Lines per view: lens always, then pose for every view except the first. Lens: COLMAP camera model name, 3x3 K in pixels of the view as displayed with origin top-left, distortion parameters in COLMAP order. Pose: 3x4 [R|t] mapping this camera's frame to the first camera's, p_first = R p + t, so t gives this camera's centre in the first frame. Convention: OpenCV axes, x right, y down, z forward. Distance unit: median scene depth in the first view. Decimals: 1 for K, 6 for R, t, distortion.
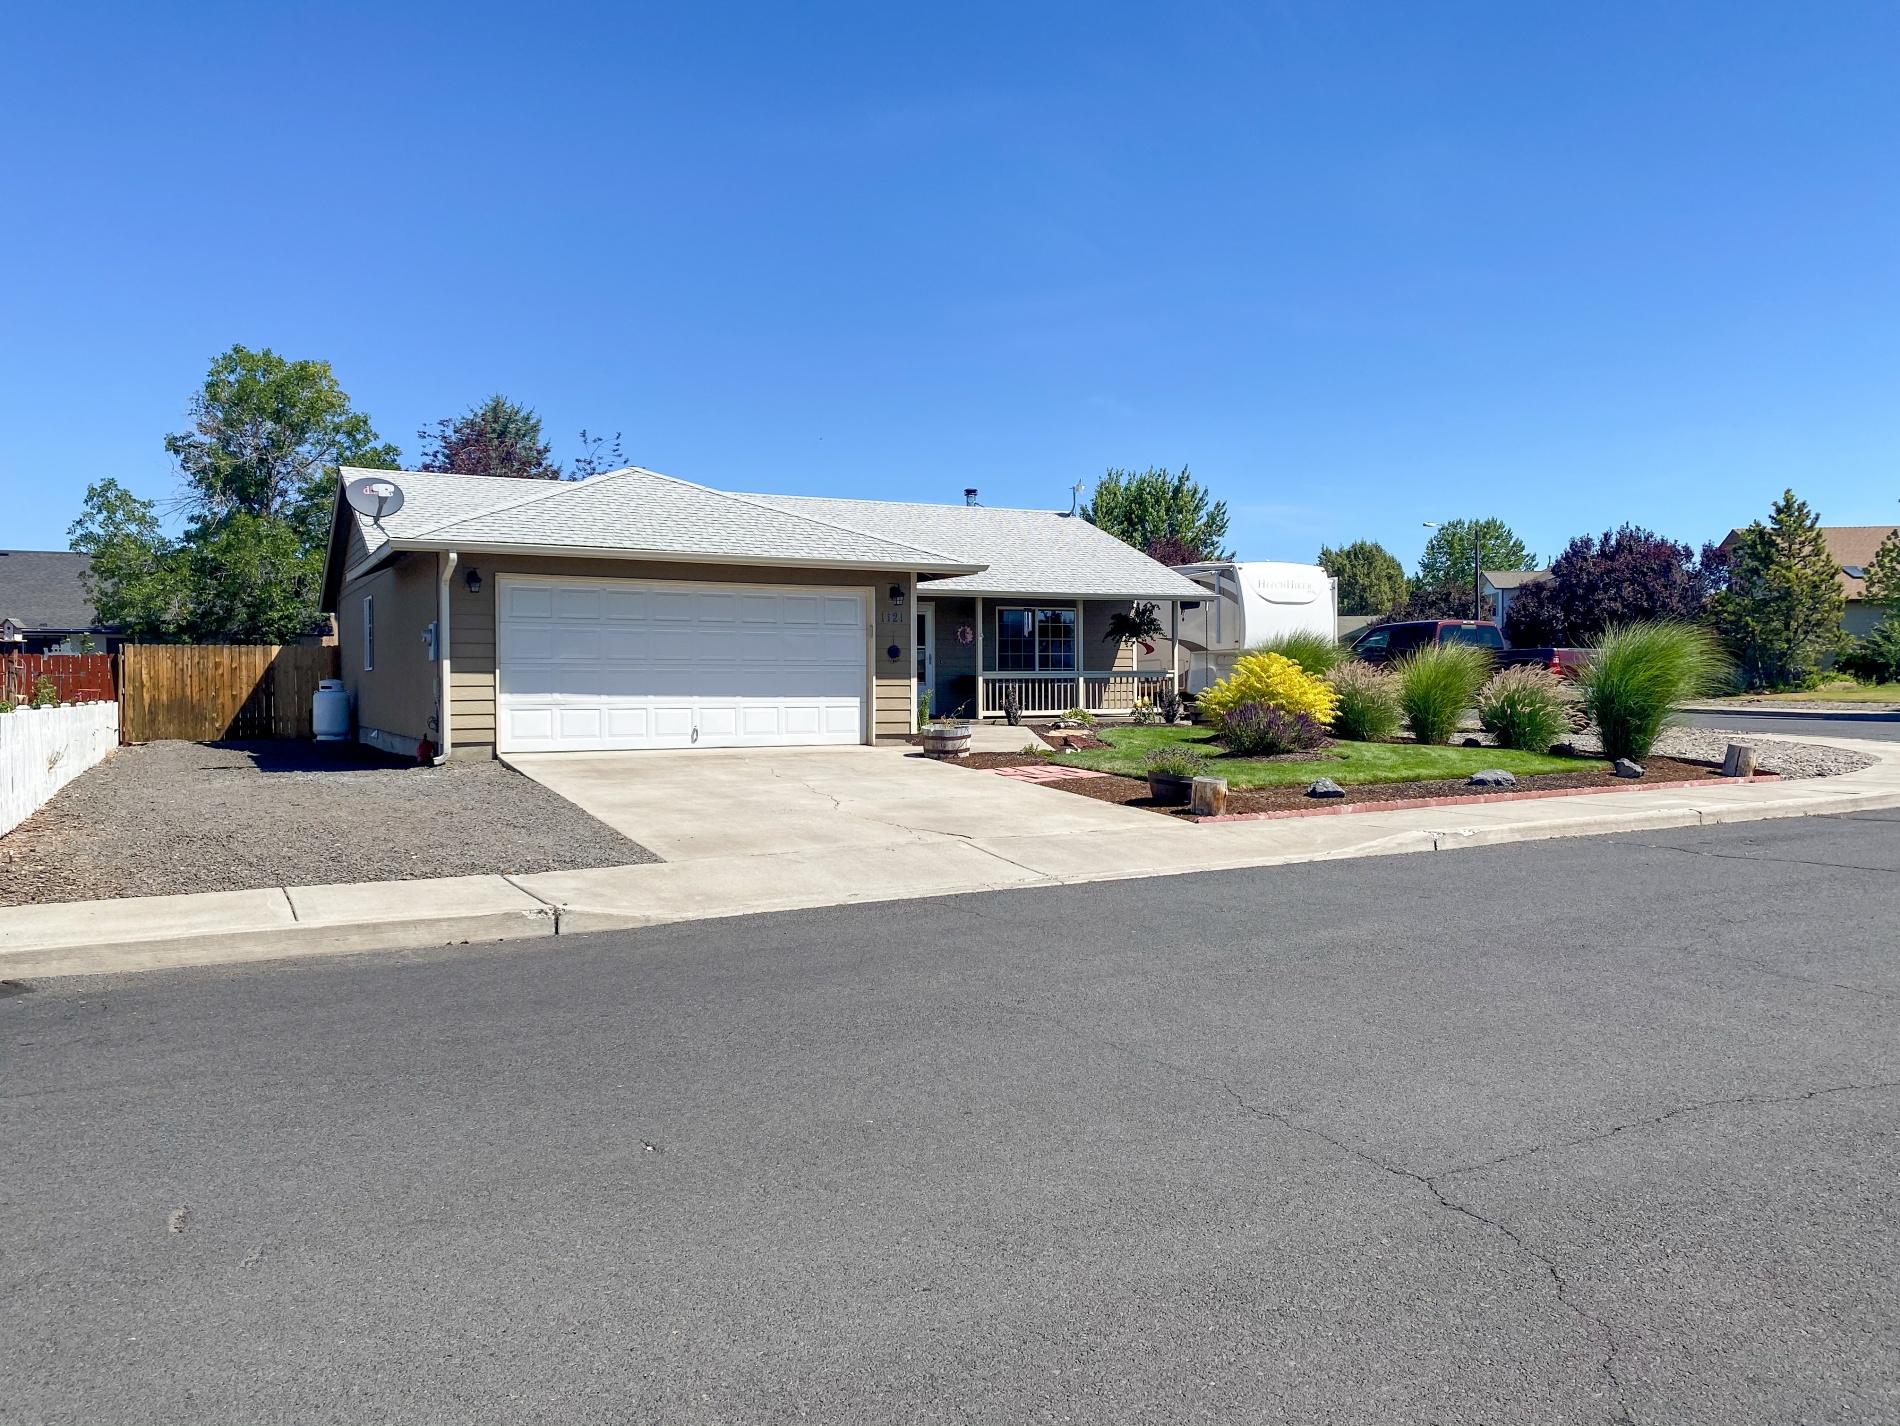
lens RADIAL K [[1449.3, 0, 942.7], [0, 1449.3, 710.5], [0, 0, 1]] dist [0.034132, -0.008646]
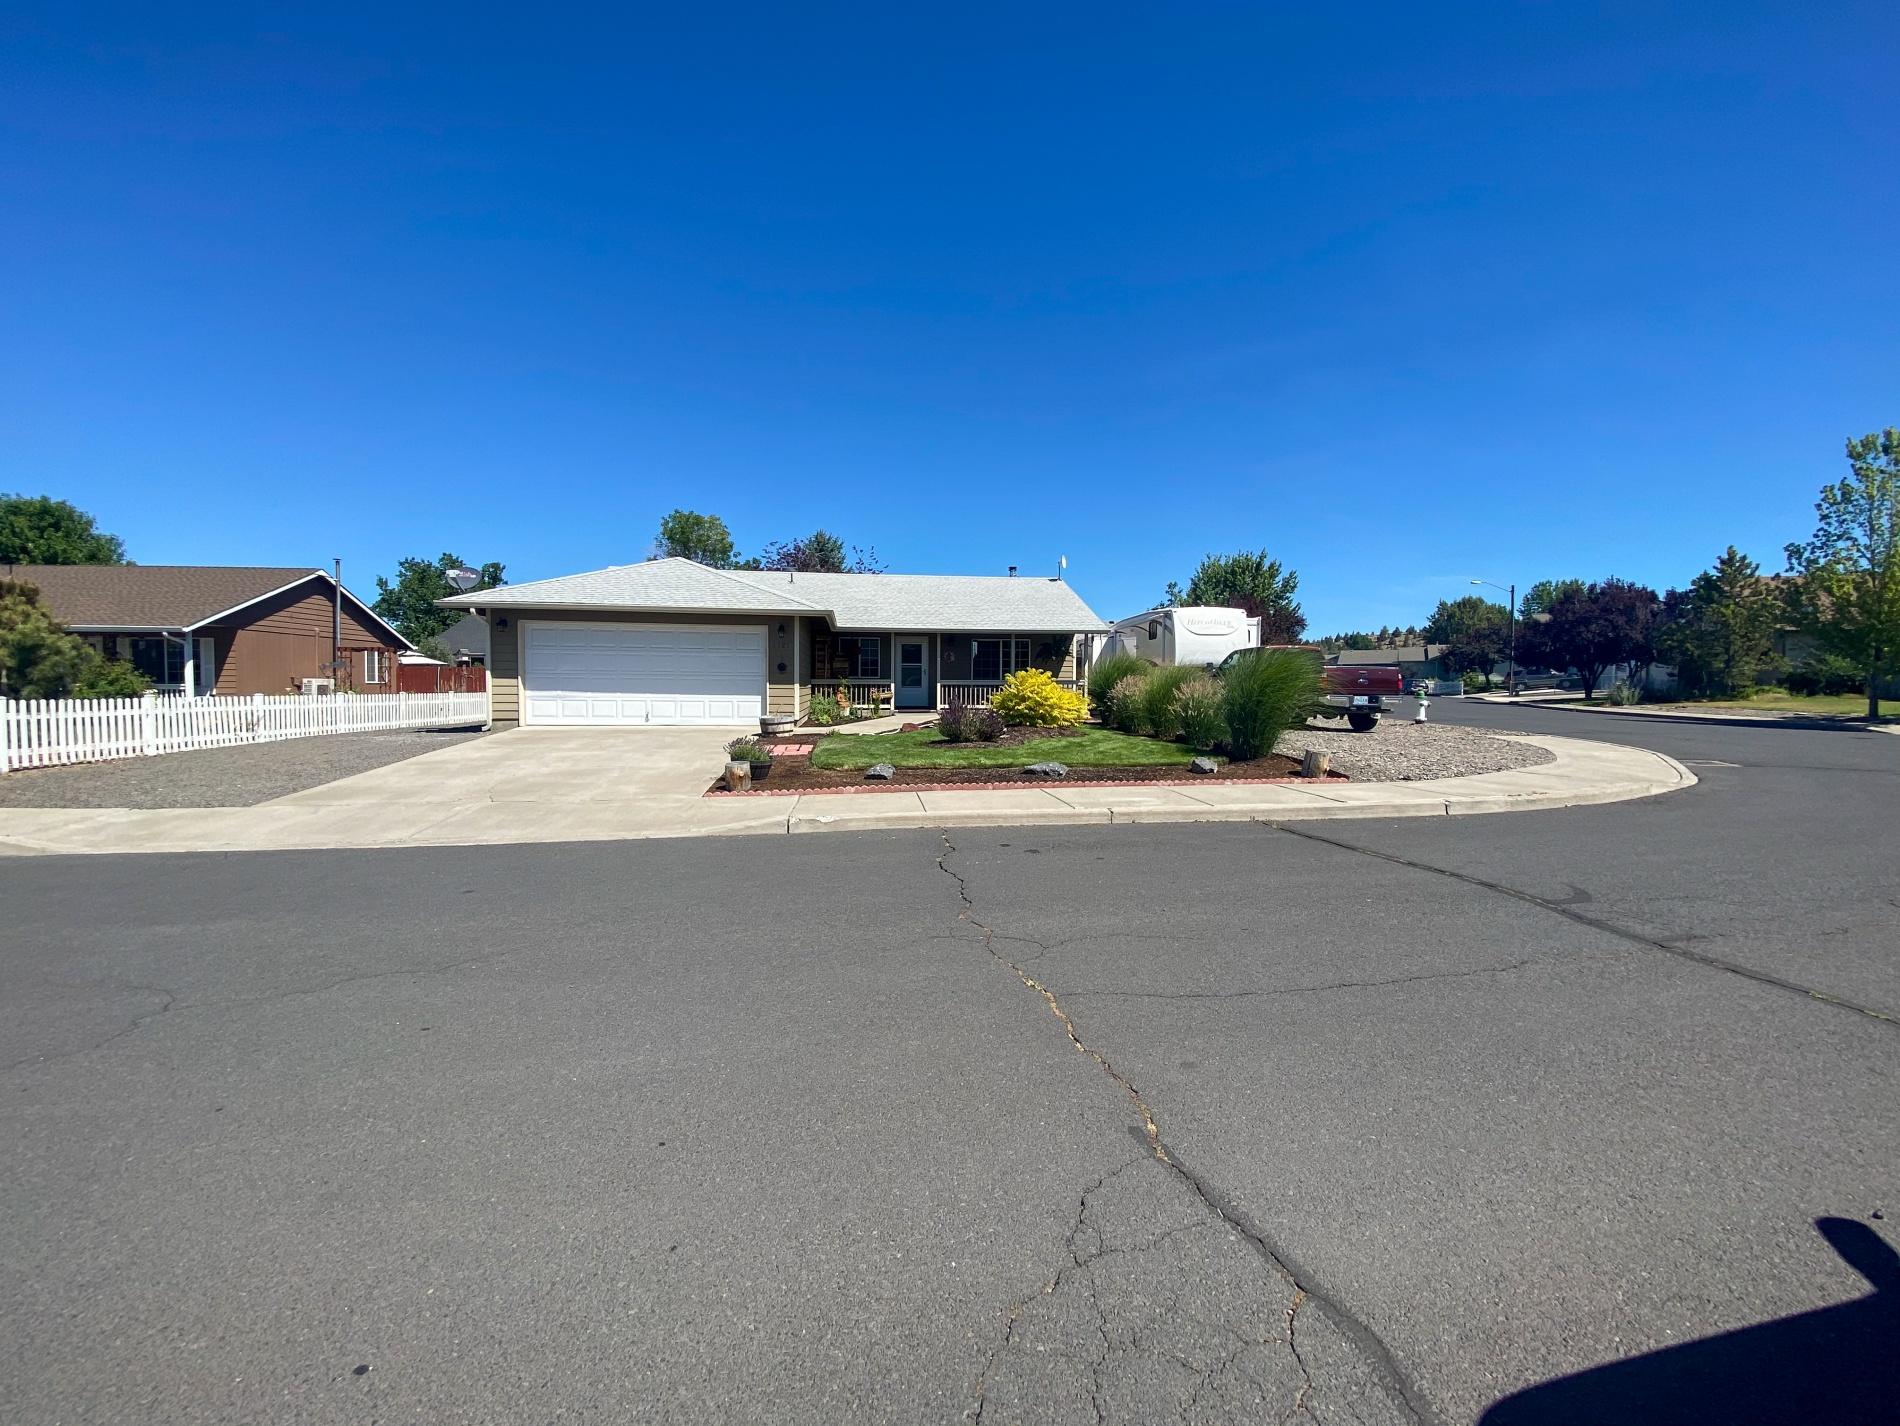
lens RADIAL K [[771.1, 0, 947.0], [0, 771.1, 714.1], [0, 0, 1]] dist [0.019632, -0.019766]
pose [[0.937138, 0.024466, -0.348101, 0.177113], [-0.017411, 0.999575, 0.023382, -0.005063], [0.348525, -0.015852, 0.937165, 0.118039]]
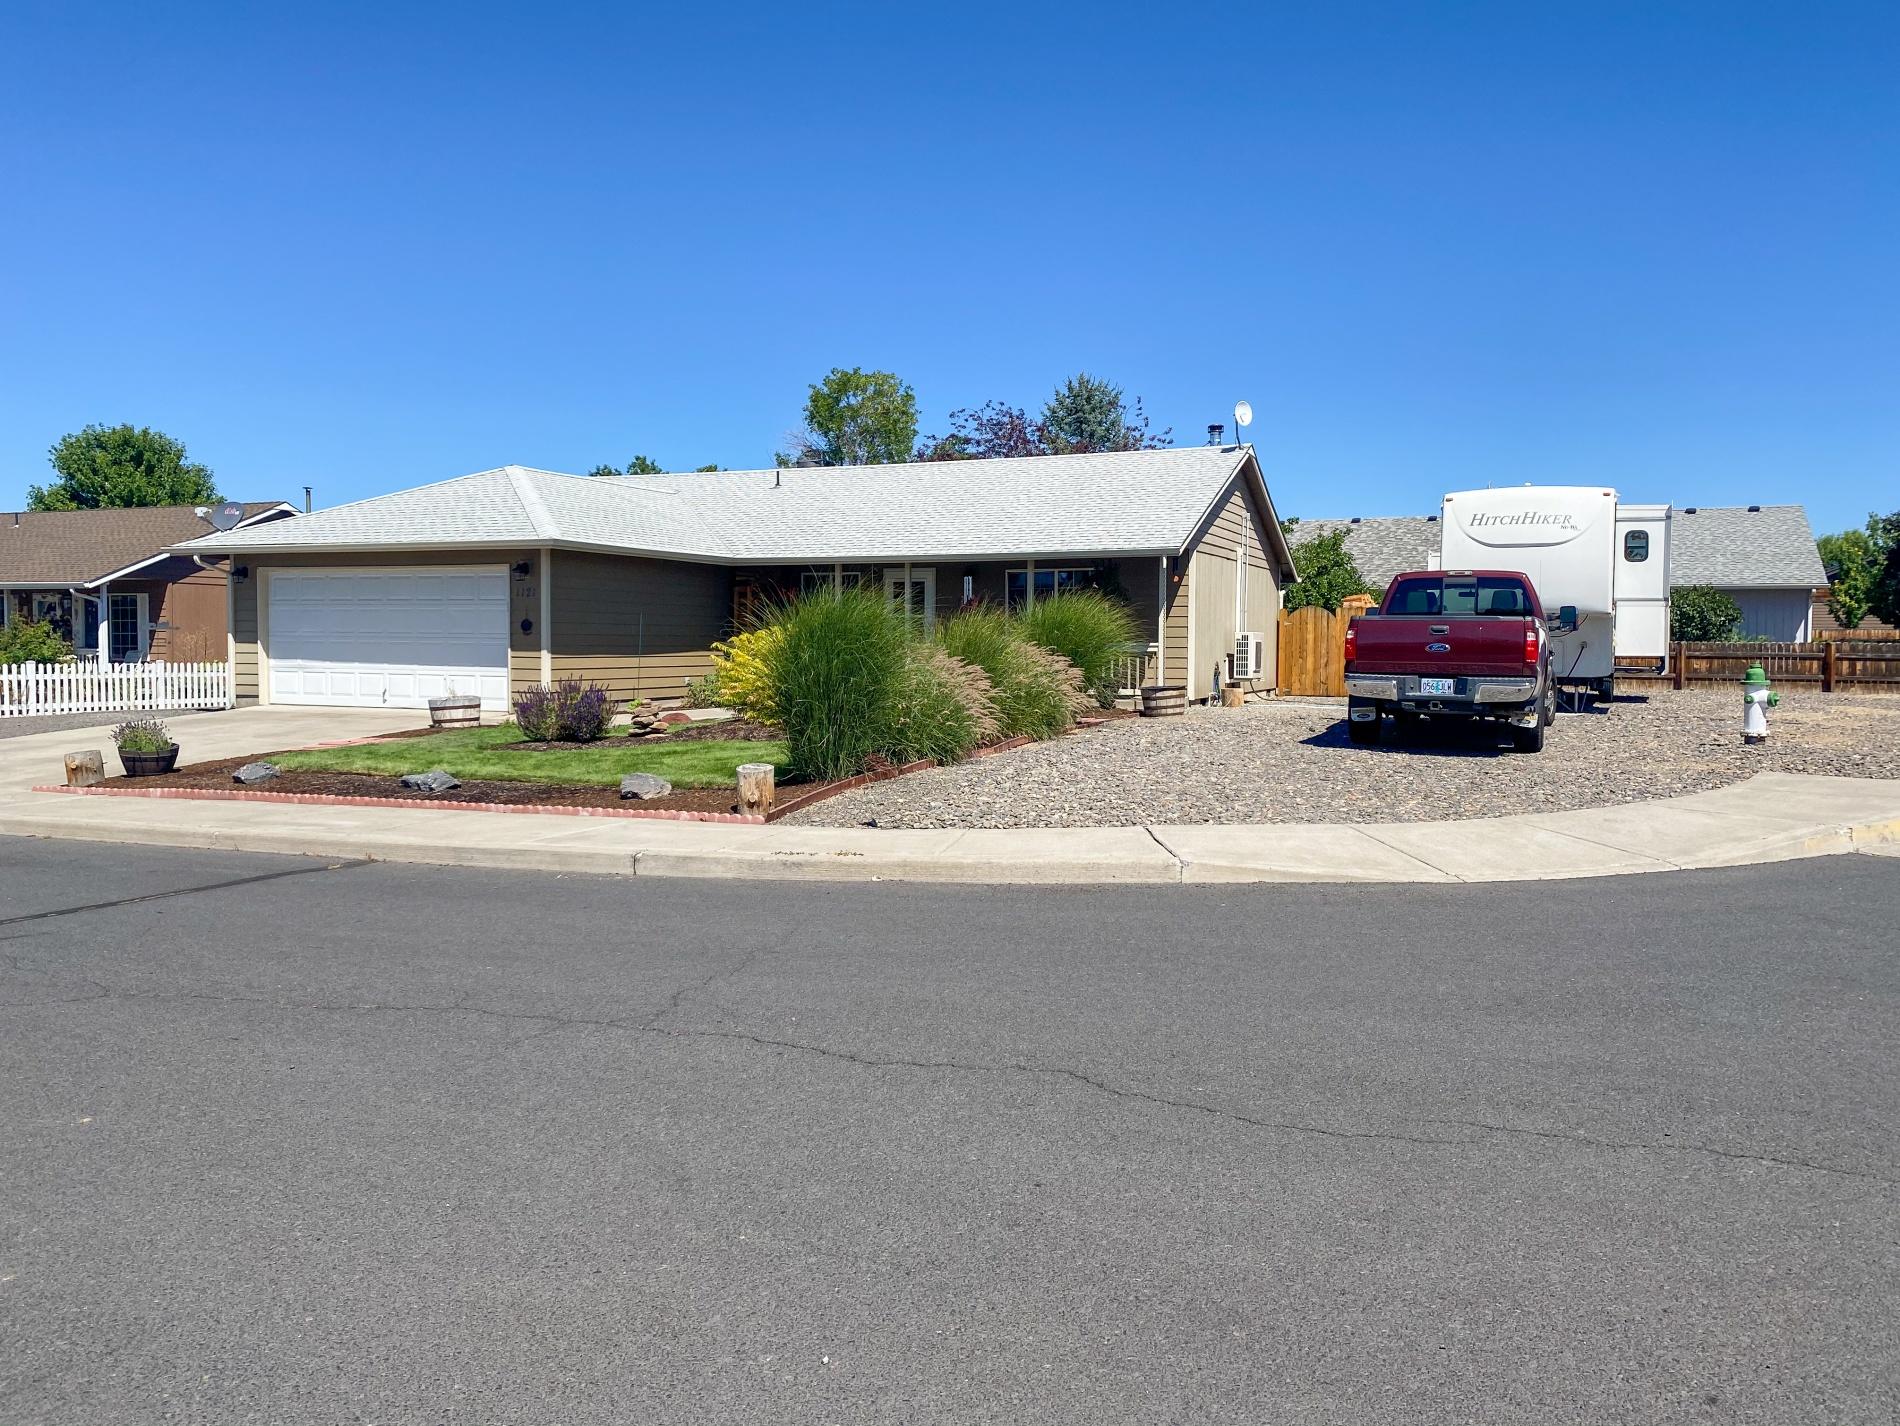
lens RADIAL K [[1449.3, 0, 942.7], [0, 1449.3, 710.5], [0, 0, 1]] dist [0.034132, -0.008646]
pose [[0.634298, 0.045030, -0.771776, 0.408233], [-0.021923, 0.998948, 0.040267, -0.011611], [0.772778, -0.008622, 0.634618, 0.233972]]
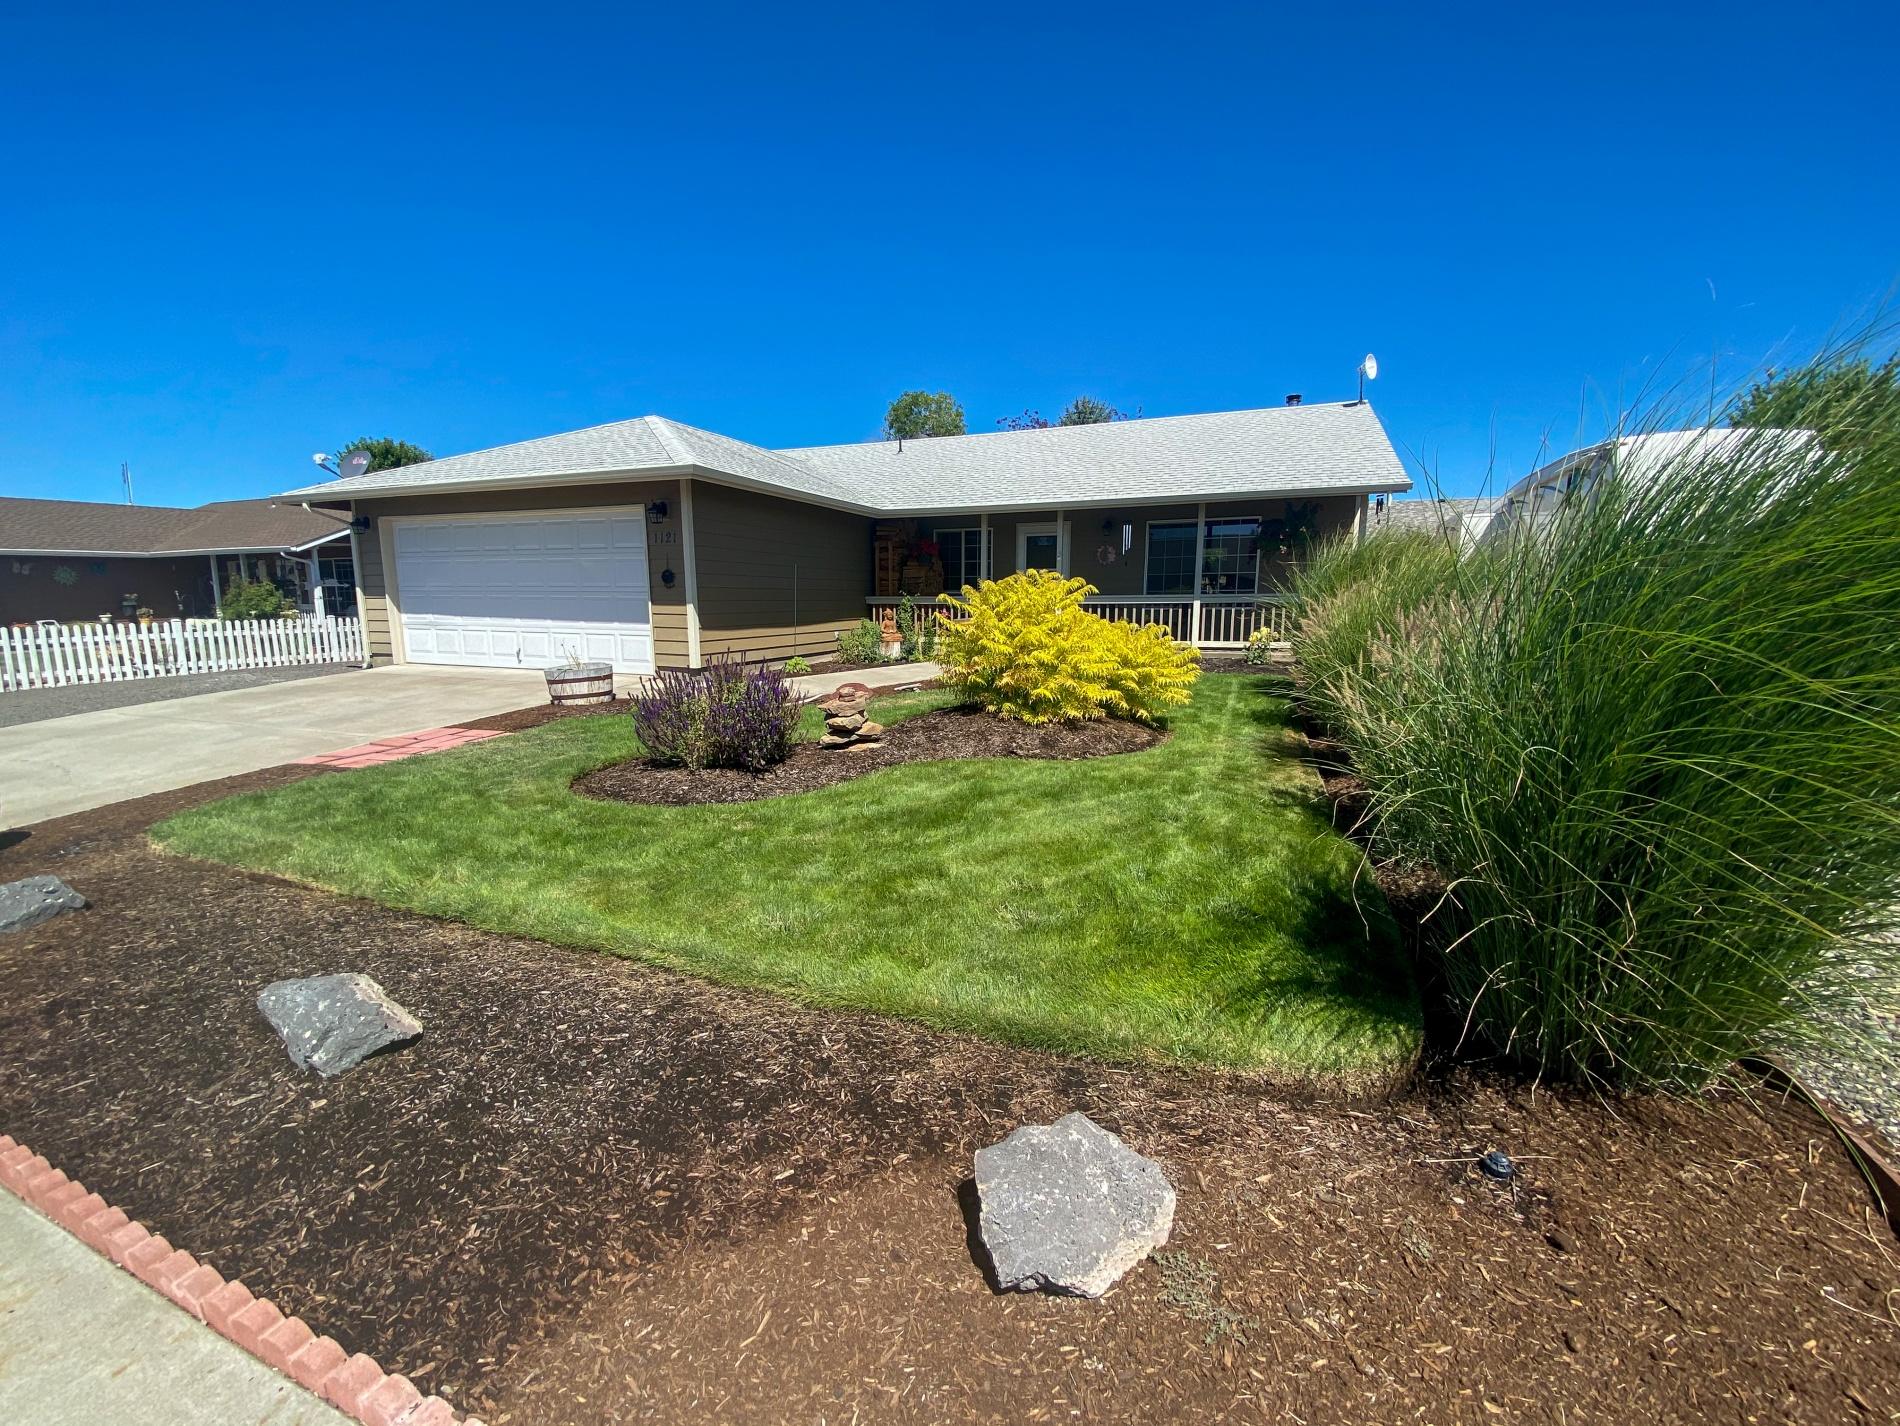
lens RADIAL K [[761.6, 0, 942.3], [0, 761.6, 727.6], [0, 0, 1]] dist [0.025633, -0.019921]
pose [[0.659850, 0.132024, -0.739708, 0.187494], [-0.016524, 0.986754, 0.161378, -0.011441], [0.751216, -0.094263, 0.653291, 0.335930]]
